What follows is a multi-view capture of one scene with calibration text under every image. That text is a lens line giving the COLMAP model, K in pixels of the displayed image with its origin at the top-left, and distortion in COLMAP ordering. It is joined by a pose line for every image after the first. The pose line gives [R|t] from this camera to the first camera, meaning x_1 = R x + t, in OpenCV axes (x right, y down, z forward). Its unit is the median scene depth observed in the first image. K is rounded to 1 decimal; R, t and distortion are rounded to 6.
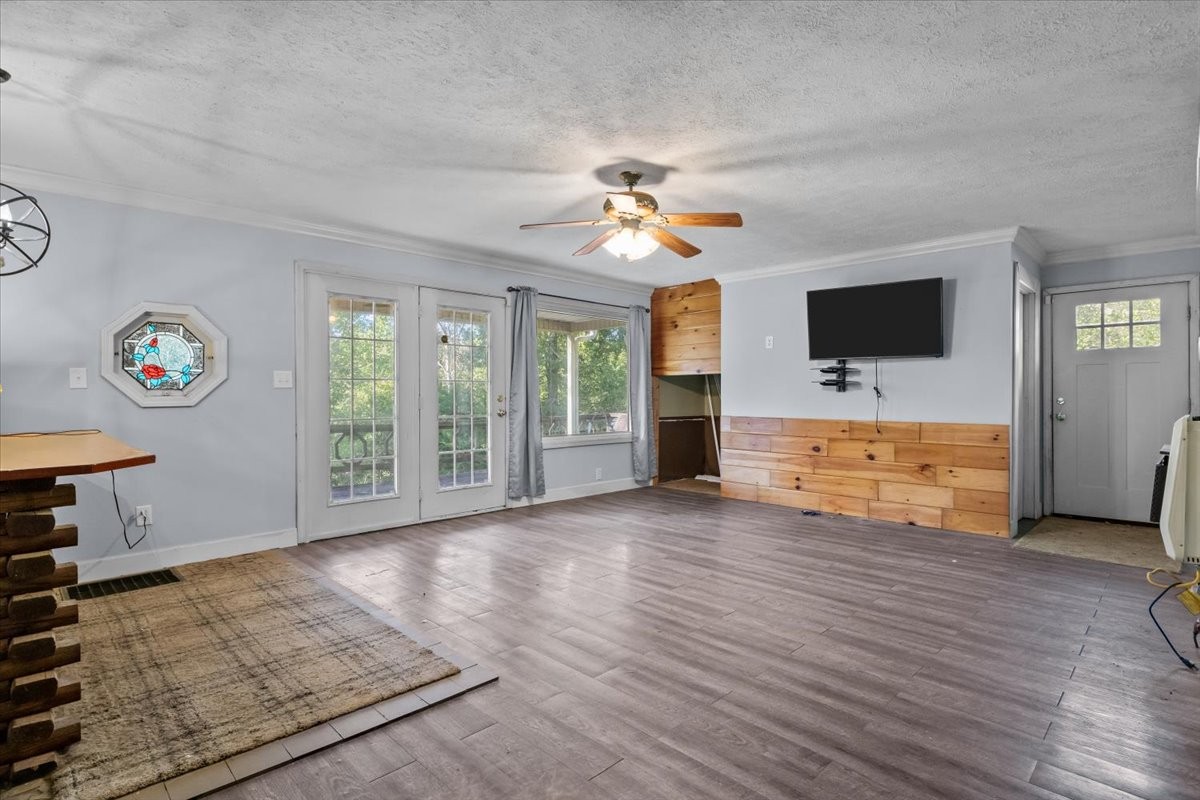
lens RADIAL K [[597.0, 0, 609.6], [0, 597.0, 397.3], [0, 0, 1]] dist [-0.006102, 0.000948]
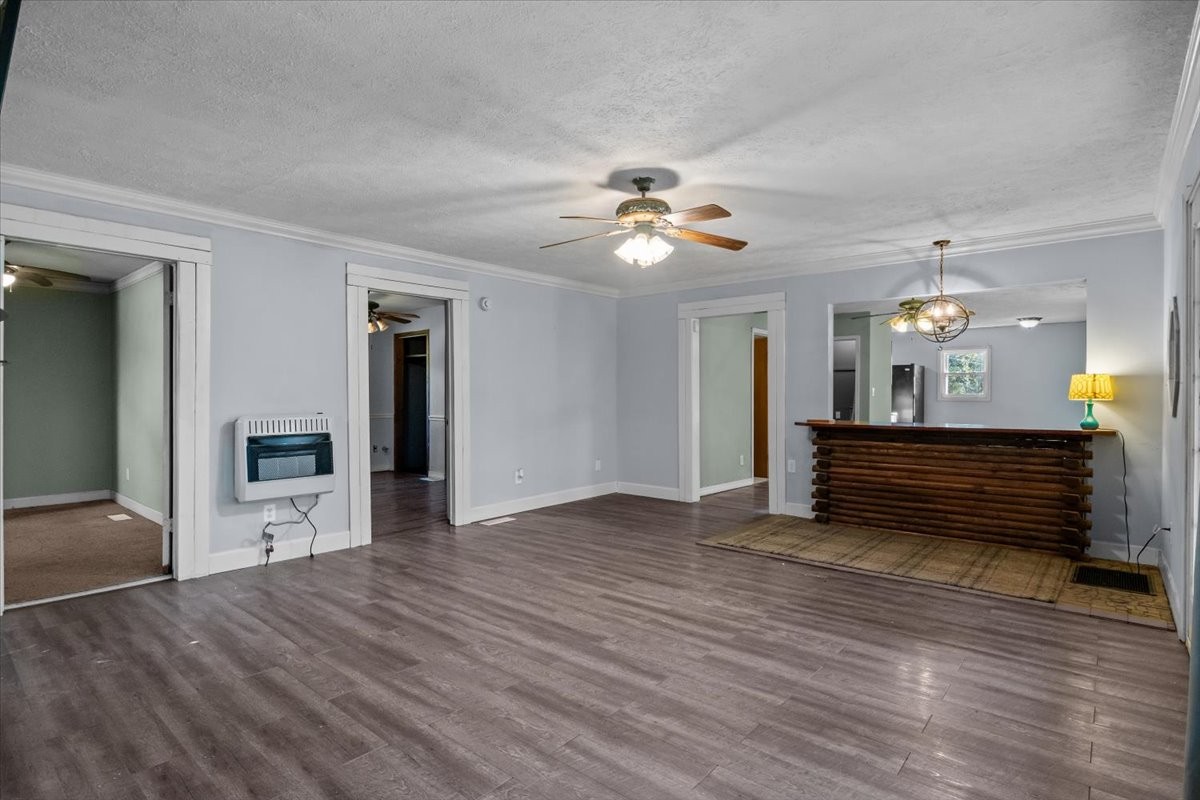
lens RADIAL K [[605.5, 0, 601.4], [0, 605.5, 397.2], [0, 0, 1]] dist [-0.009774, -0.003841]
pose [[-0.998233, 0.000829, -0.059424, 0.126345], [0.000262, 0.999955, 0.009535, -0.017555], [0.059429, 0.009502, -0.998187, 1.527204]]
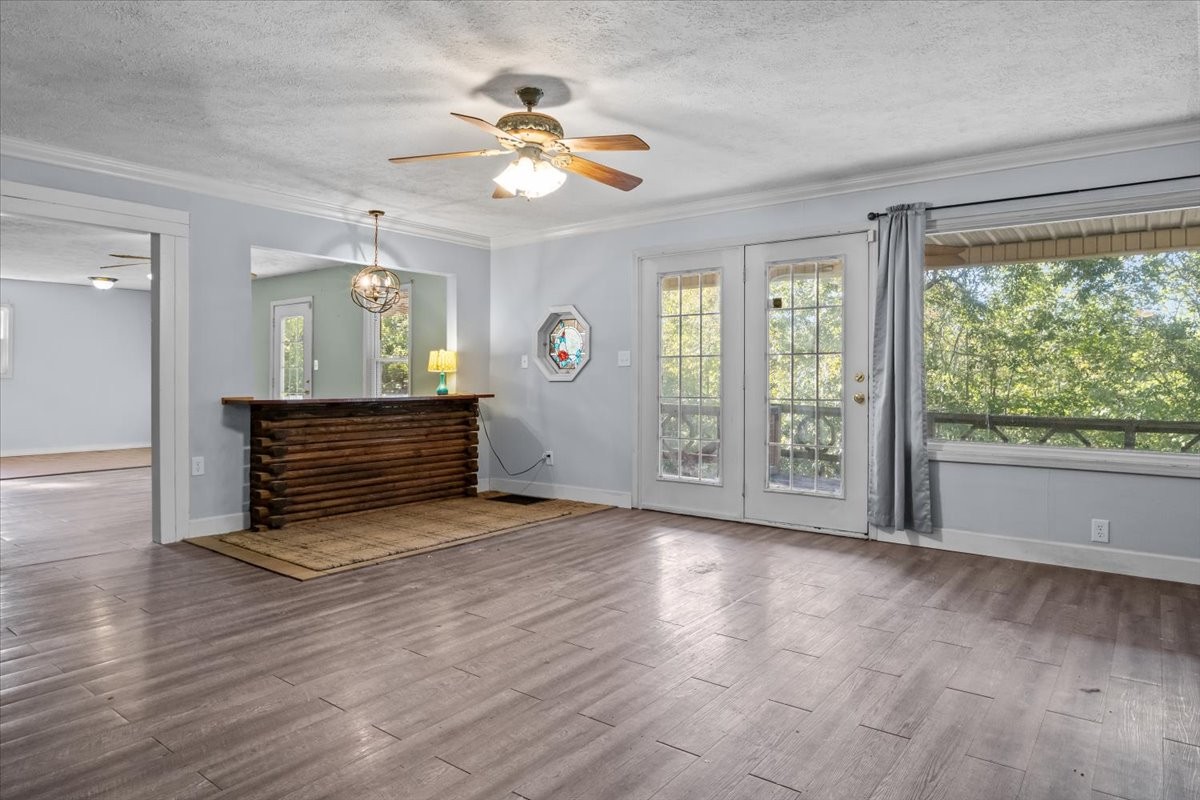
lens RADIAL K [[729.7, 0, 612.3], [0, 729.7, 373.0], [0, 0, 1]] dist [-0.011493, 0.001069]
pose [[0.124385, -0.006311, -0.992214, 0.774910], [-0.007602, 0.999944, -0.007313, 0.006957], [0.992205, 0.008452, 0.124331, 0.757330]]
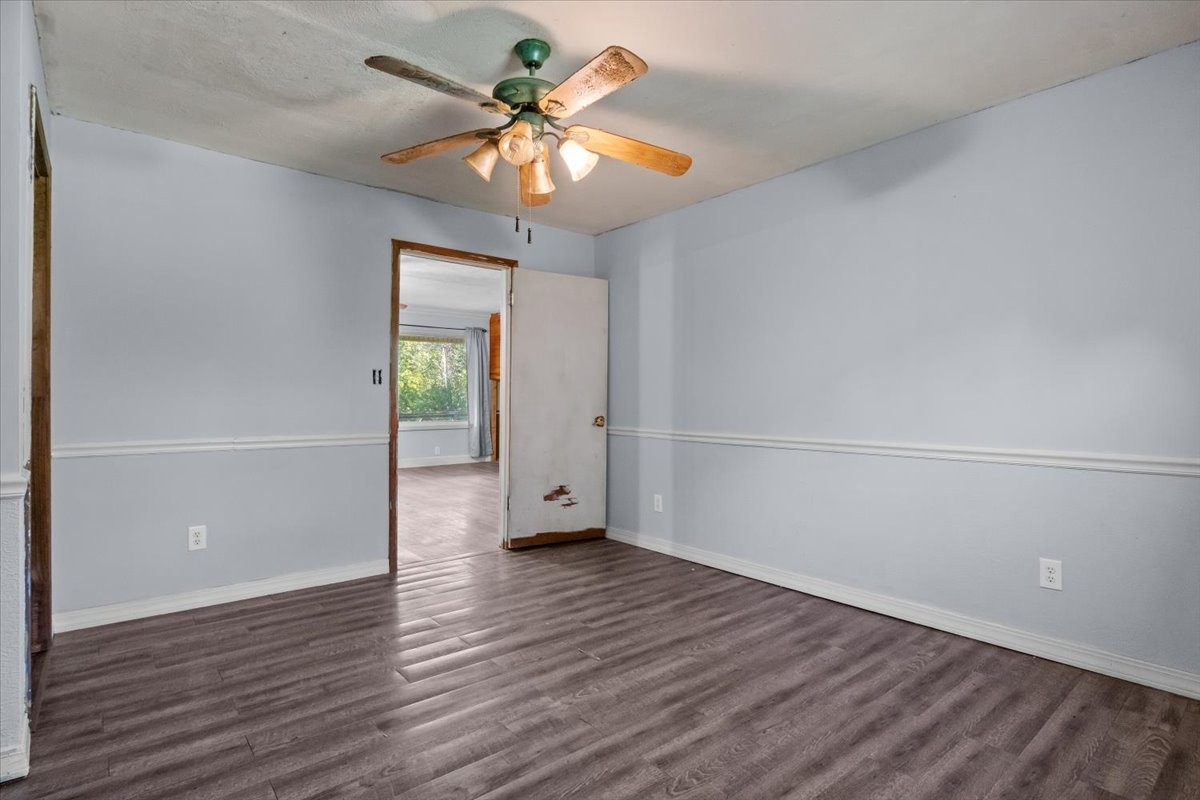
lens RADIAL K [[605.5, 0, 624.9], [0, 605.5, 396.7], [0, 0, 1]] dist [-0.009774, -0.003841]
pose [[0.997087, 0.002307, -0.076240, 0.755616], [-0.002451, 0.999995, -0.001796, 0.007247], [0.076235, 0.001978, 0.997088, -0.509840]]
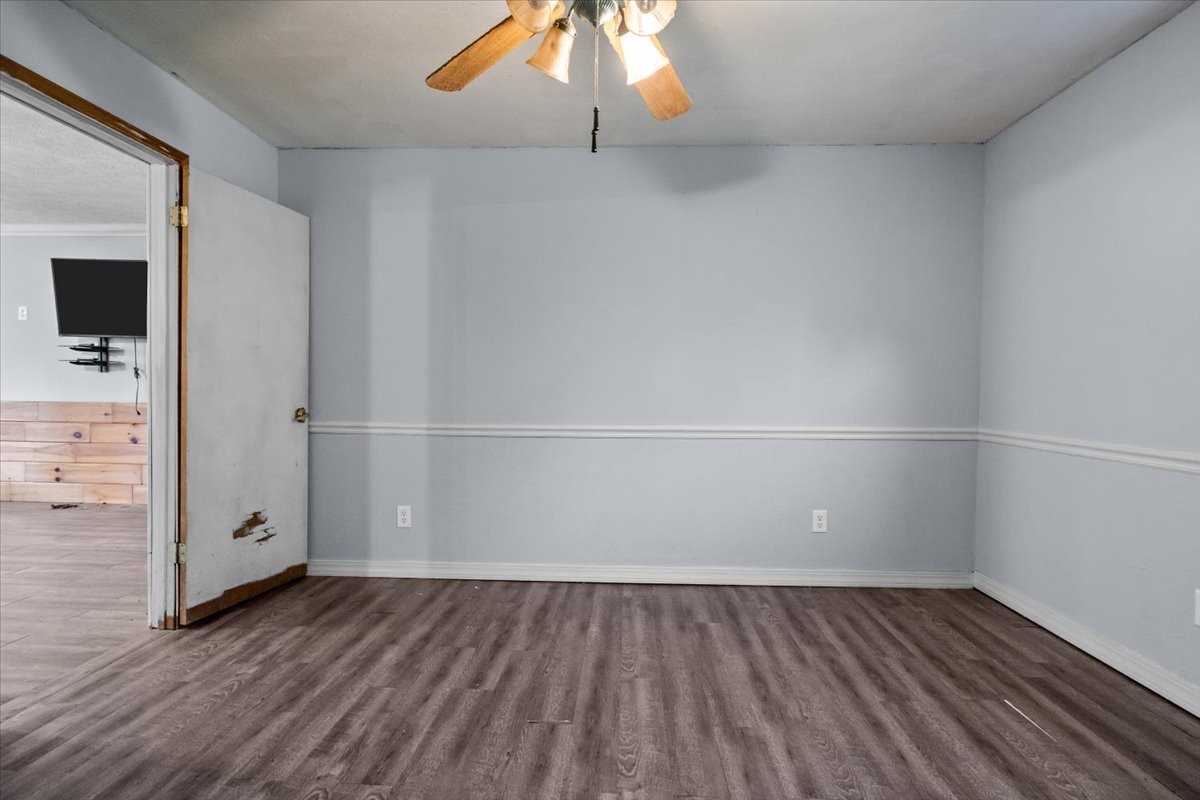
lens RADIAL K [[605.5, 0, 604.6], [0, 605.5, 407.0], [0, 0, 1]] dist [-0.009774, -0.003841]
pose [[0.733599, -0.012023, 0.679476, 0.395276], [-0.009730, 0.999555, 0.028192, 0.013456], [-0.679513, -0.027293, 0.733155, -0.262726]]
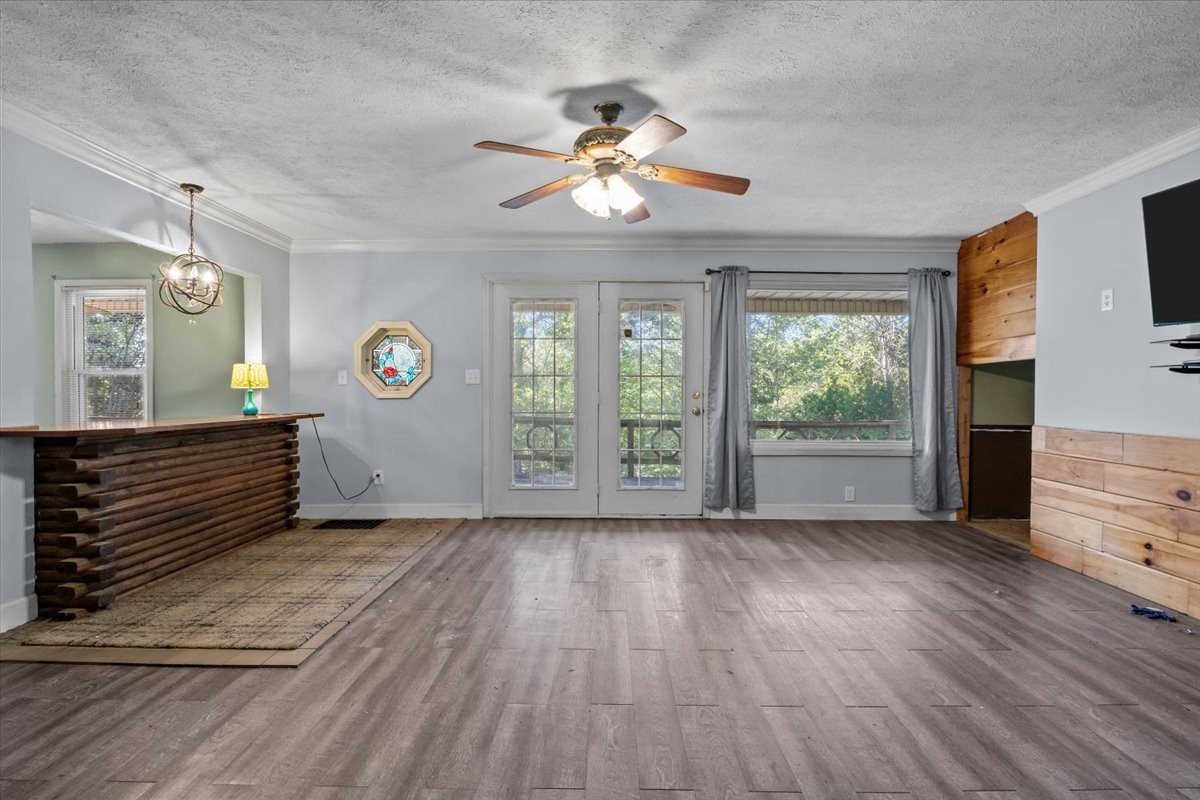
lens RADIAL K [[597.0, 0, 608.7], [0, 597.0, 399.6], [0, 0, 1]] dist [-0.006102, 0.000948]
pose [[0.696593, 0.011297, -0.717378, 0.461208], [-0.007428, 0.999936, 0.008533, 0.003031], [0.717428, -0.000616, 0.696632, 0.345940]]
